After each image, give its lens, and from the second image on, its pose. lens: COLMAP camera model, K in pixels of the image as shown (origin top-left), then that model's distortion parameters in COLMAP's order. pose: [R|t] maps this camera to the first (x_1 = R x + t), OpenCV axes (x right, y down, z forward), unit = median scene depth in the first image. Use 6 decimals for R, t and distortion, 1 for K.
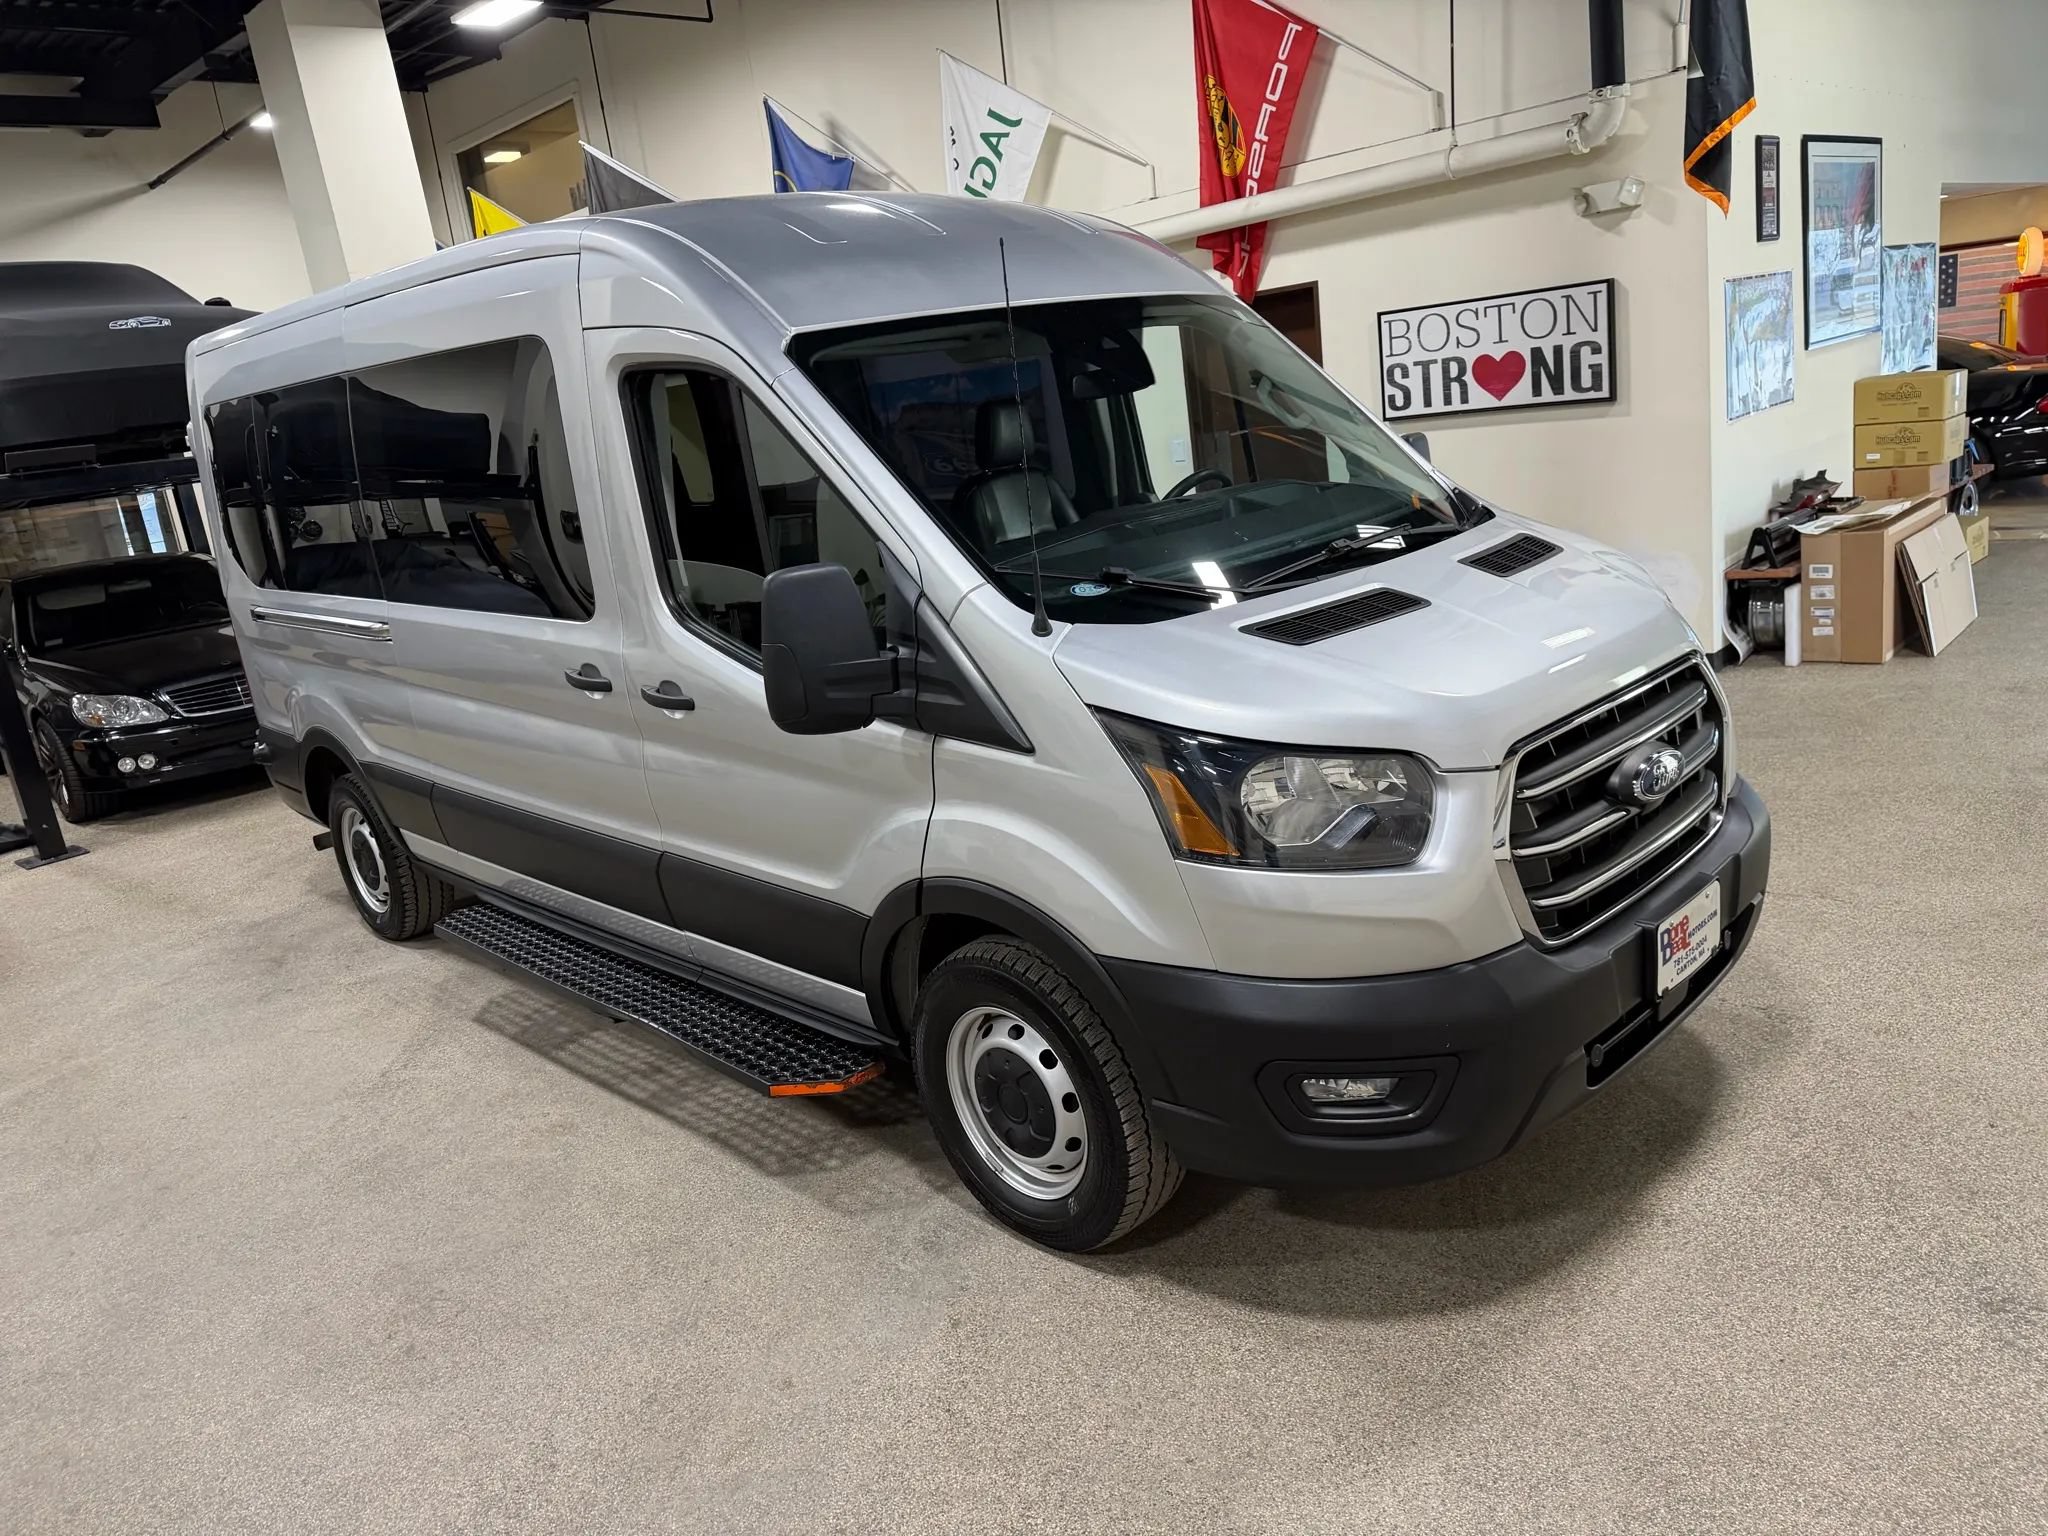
lens RADIAL K [[1450.5, 0, 1022.8], [0, 1450.5, 762.4], [0, 0, 1]] dist [0.060350, -0.066955]
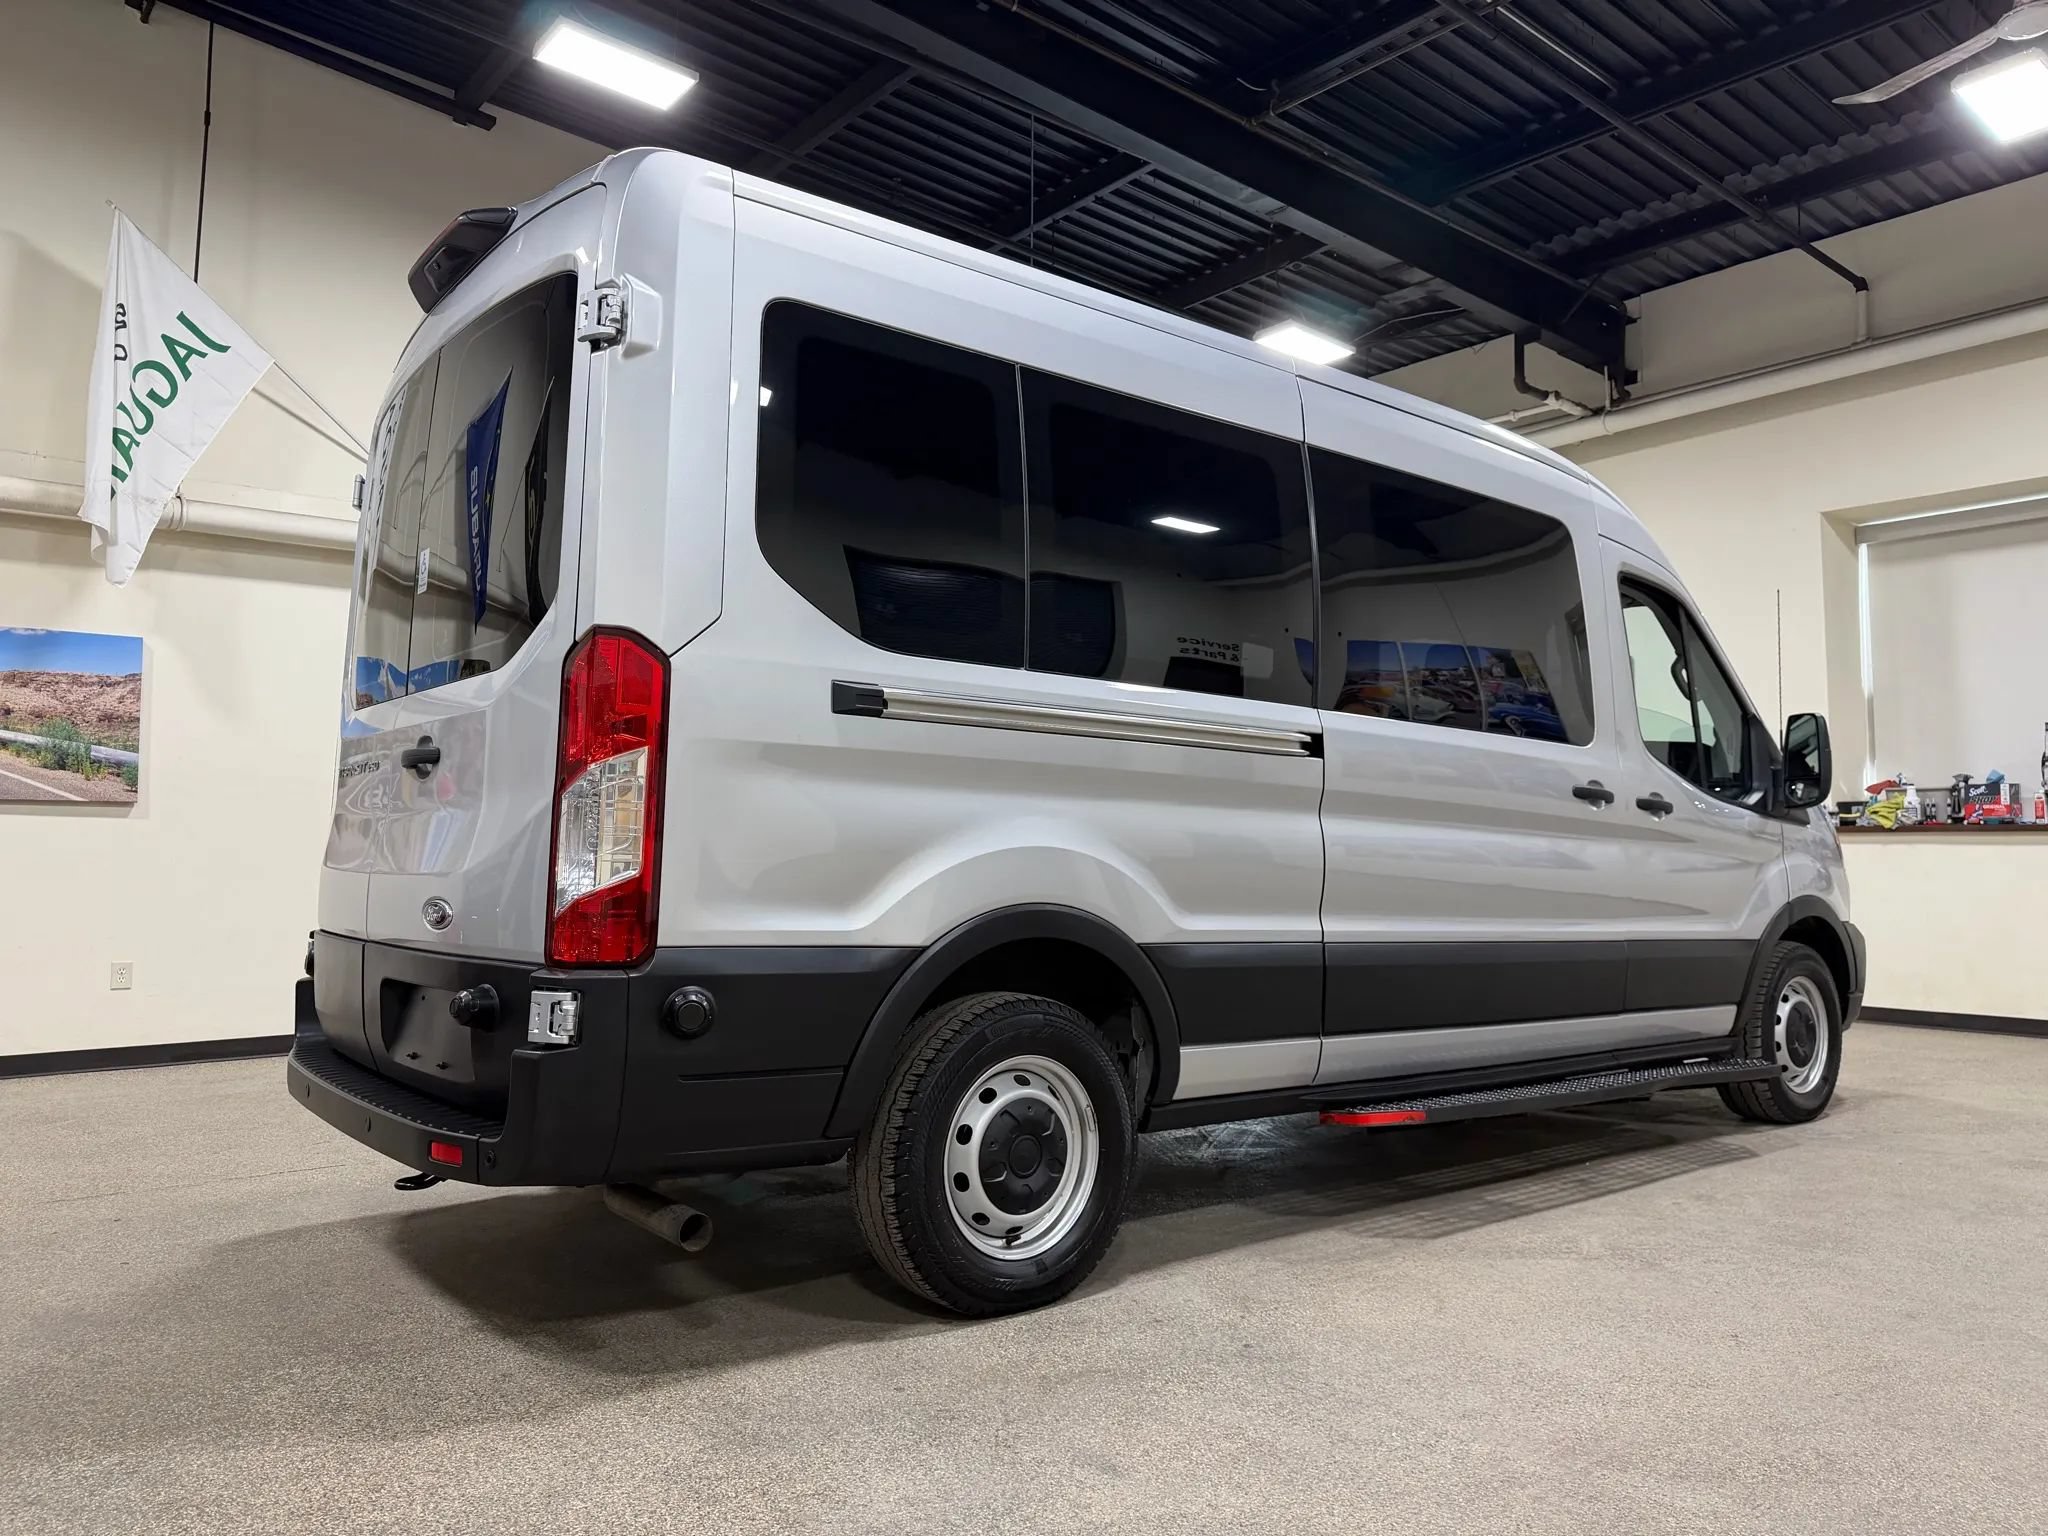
lens RADIAL K [[1450.5, 0, 1022.8], [0, 1450.5, 762.4], [0, 0, 1]] dist [0.060350, -0.066955]
pose [[0.106202, 0.192013, 0.975629, -1.442404], [0.234229, 0.948736, -0.212217, 0.059371], [-0.966363, 0.251058, 0.055782, 1.321414]]
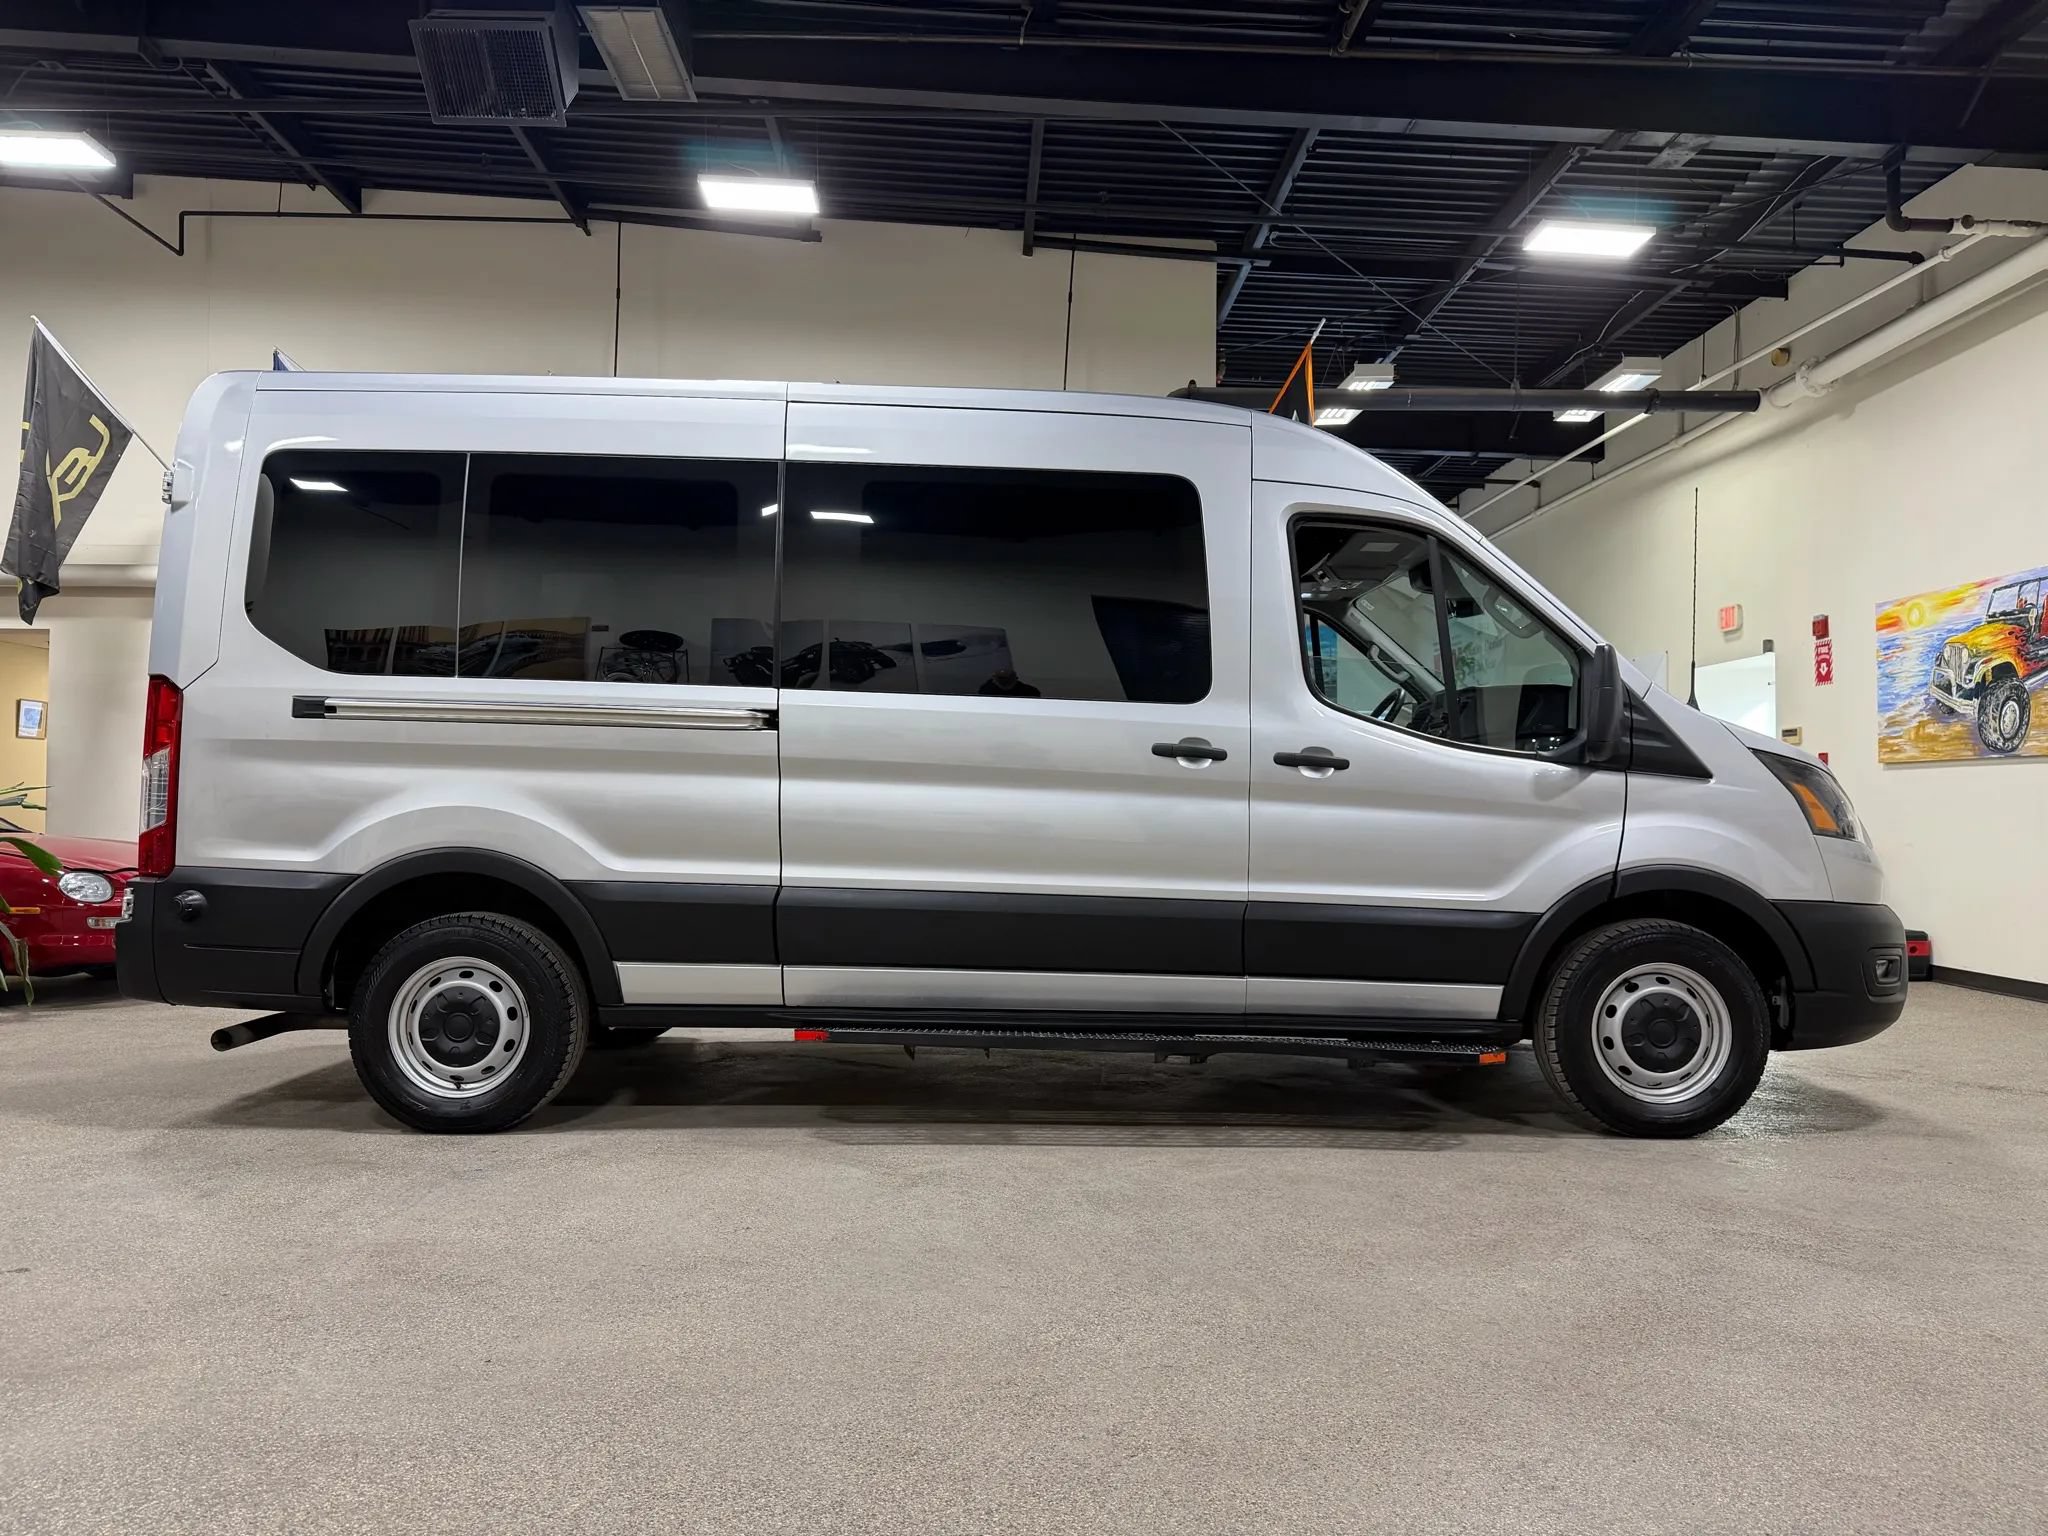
lens RADIAL K [[1447.5, 0, 1018.0], [0, 1447.5, 775.1], [0, 0, 1]] dist [0.066074, -0.078098]
pose [[0.687573, 0.153601, 0.709684, -1.157717], [0.088465, 0.952369, -0.291835, 0.274040], [-0.720707, 0.263440, 0.641234, 0.354049]]
